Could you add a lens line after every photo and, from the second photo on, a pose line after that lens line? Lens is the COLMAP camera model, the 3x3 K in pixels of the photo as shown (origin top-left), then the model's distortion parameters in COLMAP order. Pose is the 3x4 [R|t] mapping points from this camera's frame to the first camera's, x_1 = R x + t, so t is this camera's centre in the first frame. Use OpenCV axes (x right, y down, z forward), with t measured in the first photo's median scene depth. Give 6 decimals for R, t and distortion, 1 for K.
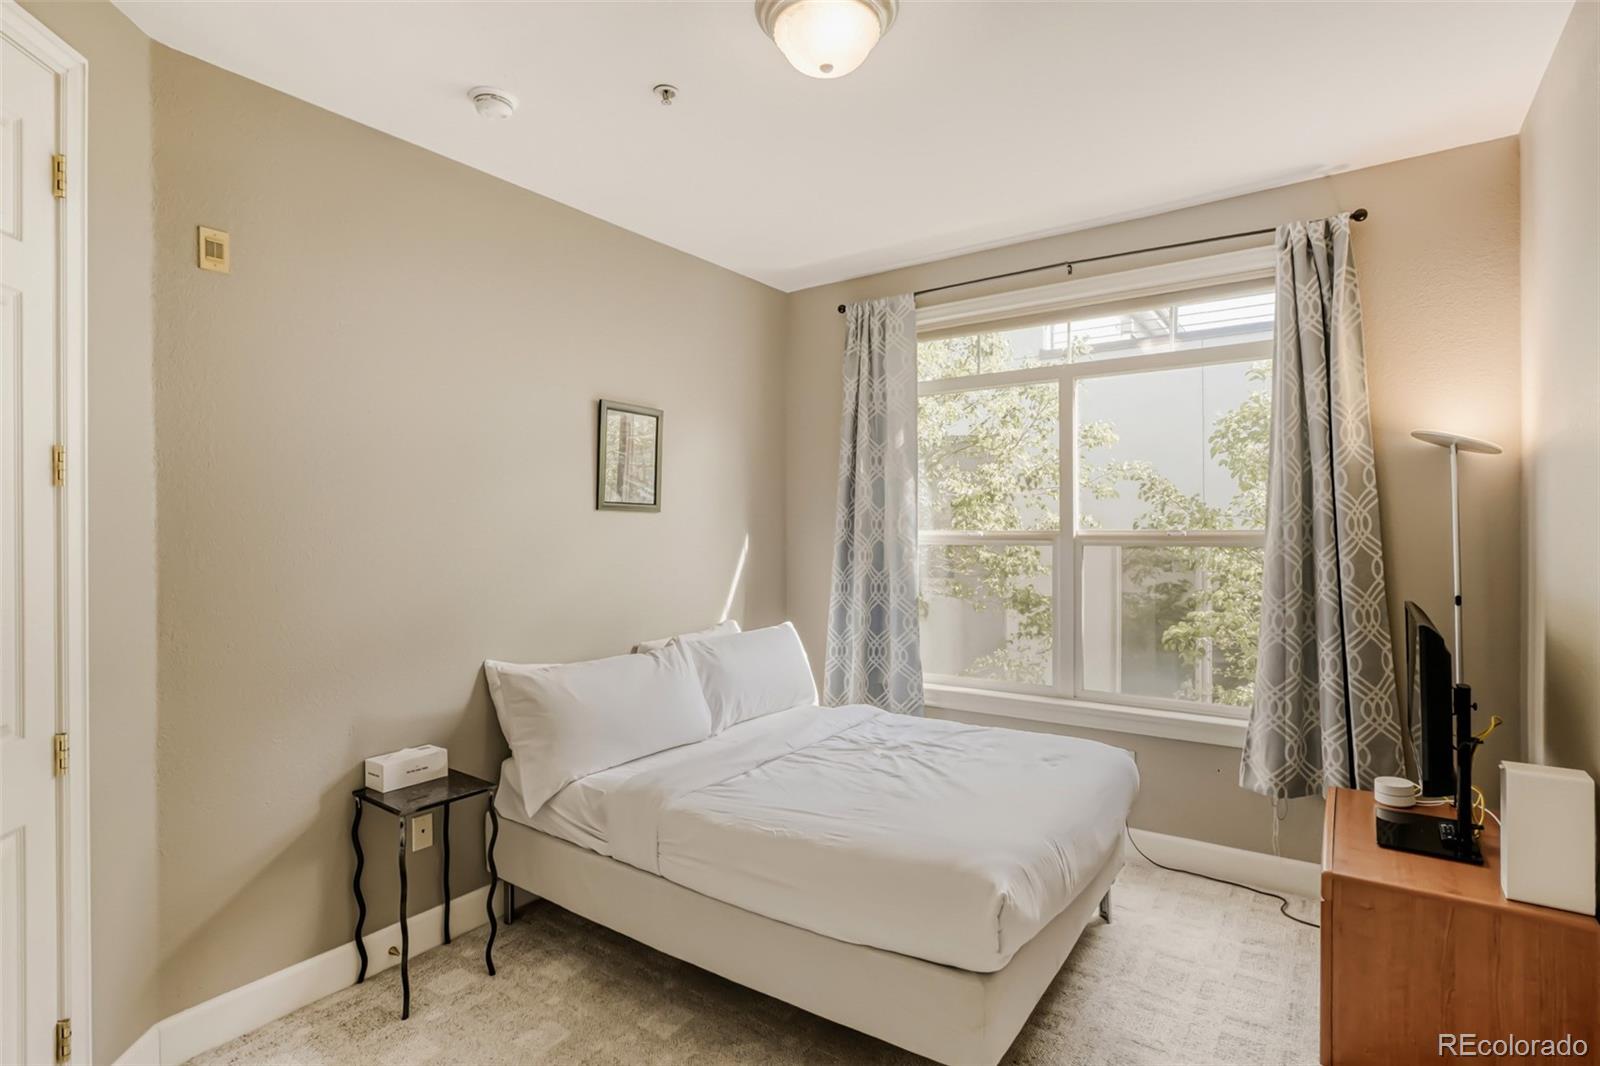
lens RADIAL K [[777.5, 0, 803.9], [0, 777.5, 530.8], [0, 0, 1]] dist [-0.020263, 0.008378]
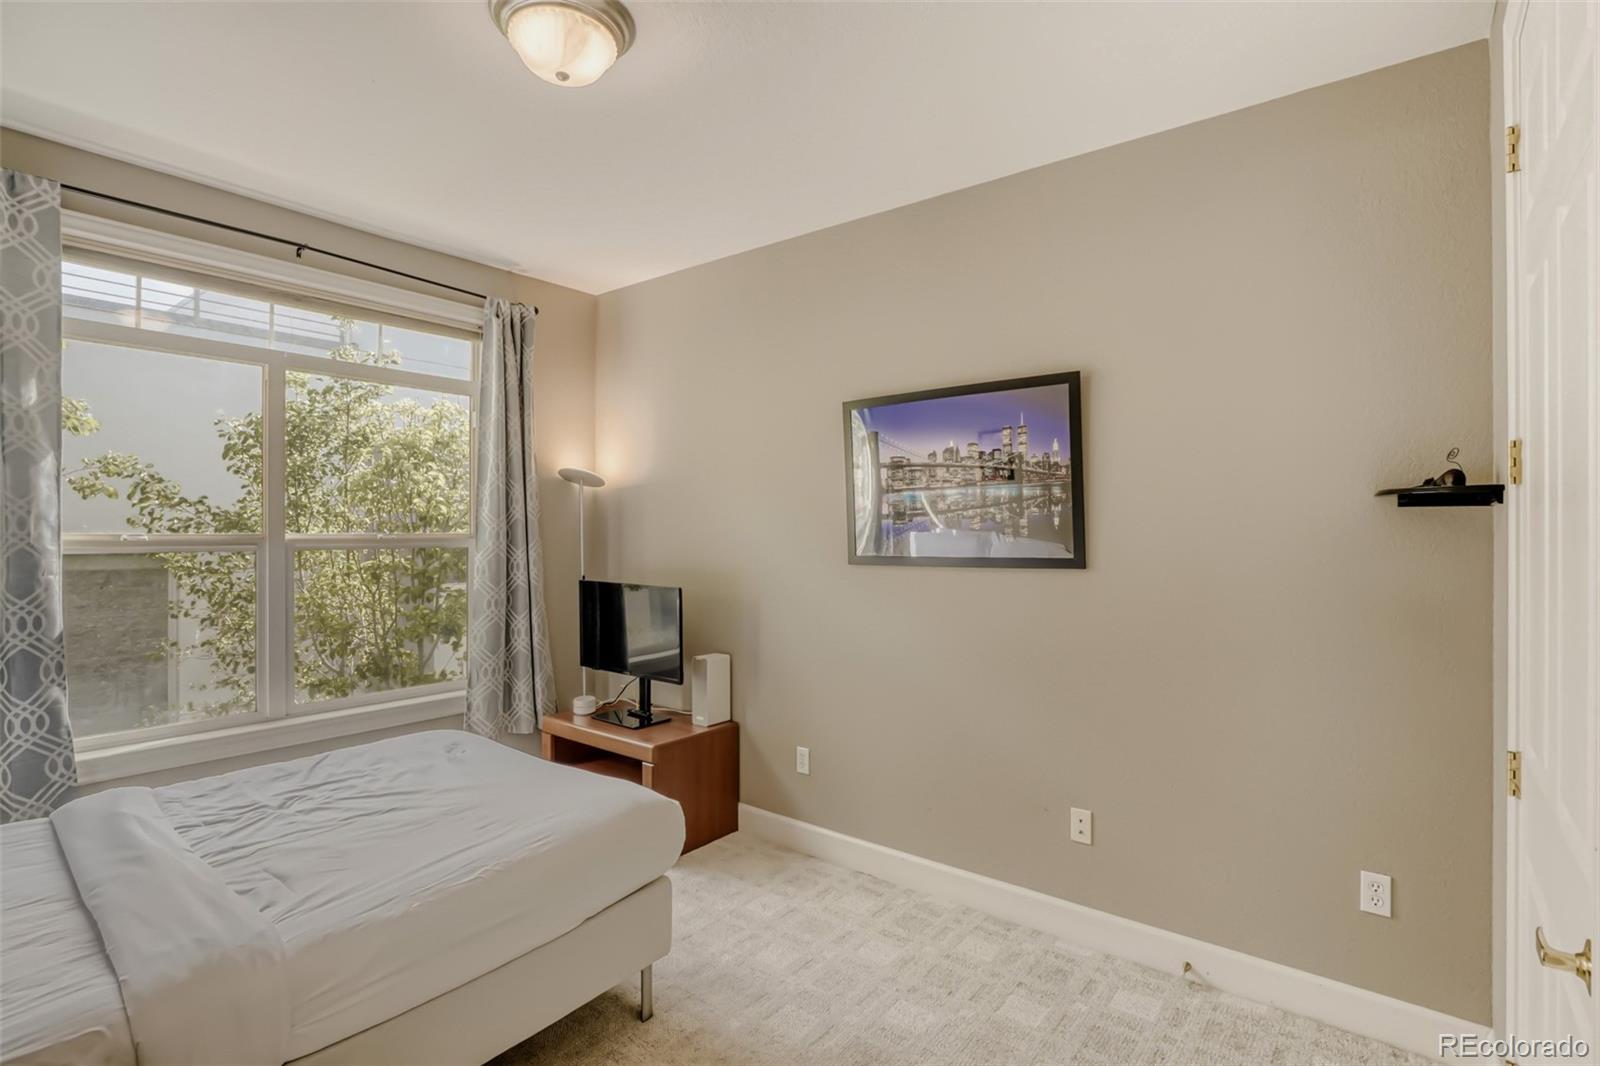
lens RADIAL K [[777.5, 0, 804.5], [0, 777.5, 535.4], [0, 0, 1]] dist [-0.020263, 0.008378]
pose [[0.062373, -0.006025, 0.998035, -0.648723], [-0.009820, 0.999930, 0.006650, -0.013182], [-0.998005, -0.010215, 0.062309, 0.404204]]
